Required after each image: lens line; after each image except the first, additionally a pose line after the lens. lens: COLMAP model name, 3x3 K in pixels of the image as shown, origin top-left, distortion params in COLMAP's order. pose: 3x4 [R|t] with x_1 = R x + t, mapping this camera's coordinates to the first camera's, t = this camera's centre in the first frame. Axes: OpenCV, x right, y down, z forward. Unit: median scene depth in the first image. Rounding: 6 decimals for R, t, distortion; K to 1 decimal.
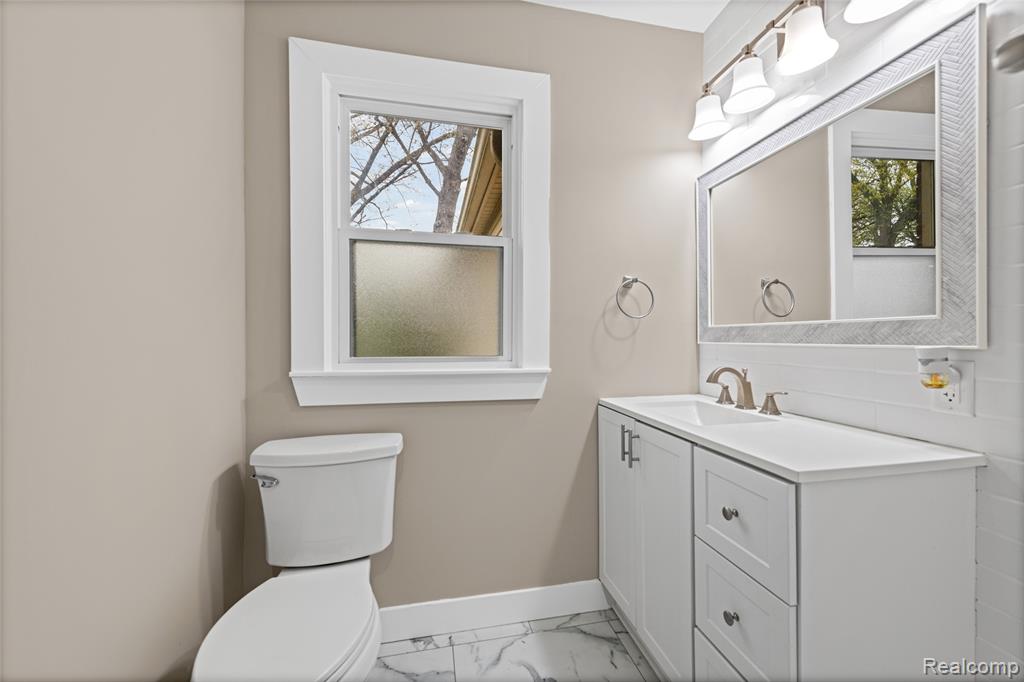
lens RADIAL K [[408.9, 0, 511.5], [0, 408.9, 339.0], [0, 0, 1]] dist [0.017915, -0.002475]
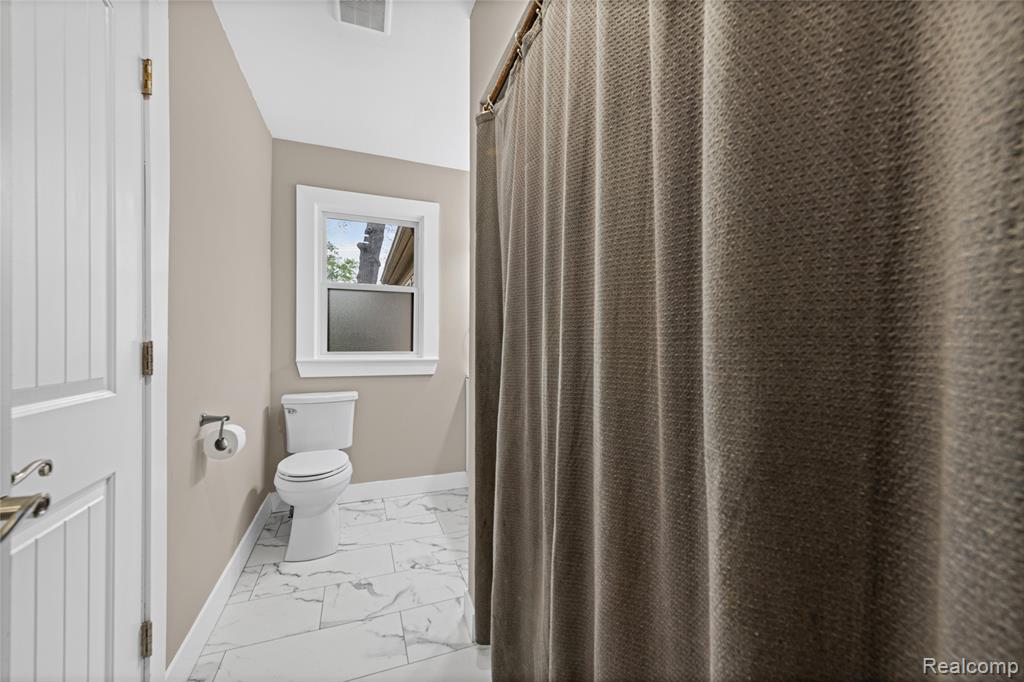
lens RADIAL K [[408.9, 0, 518.3], [0, 408.9, 343.6], [0, 0, 1]] dist [0.017915, -0.002475]
pose [[0.984745, 0.006749, 0.173876, 0.130077], [-0.008046, 0.999945, 0.006752, -0.010688], [-0.173820, -0.008048, 0.984744, -0.942495]]
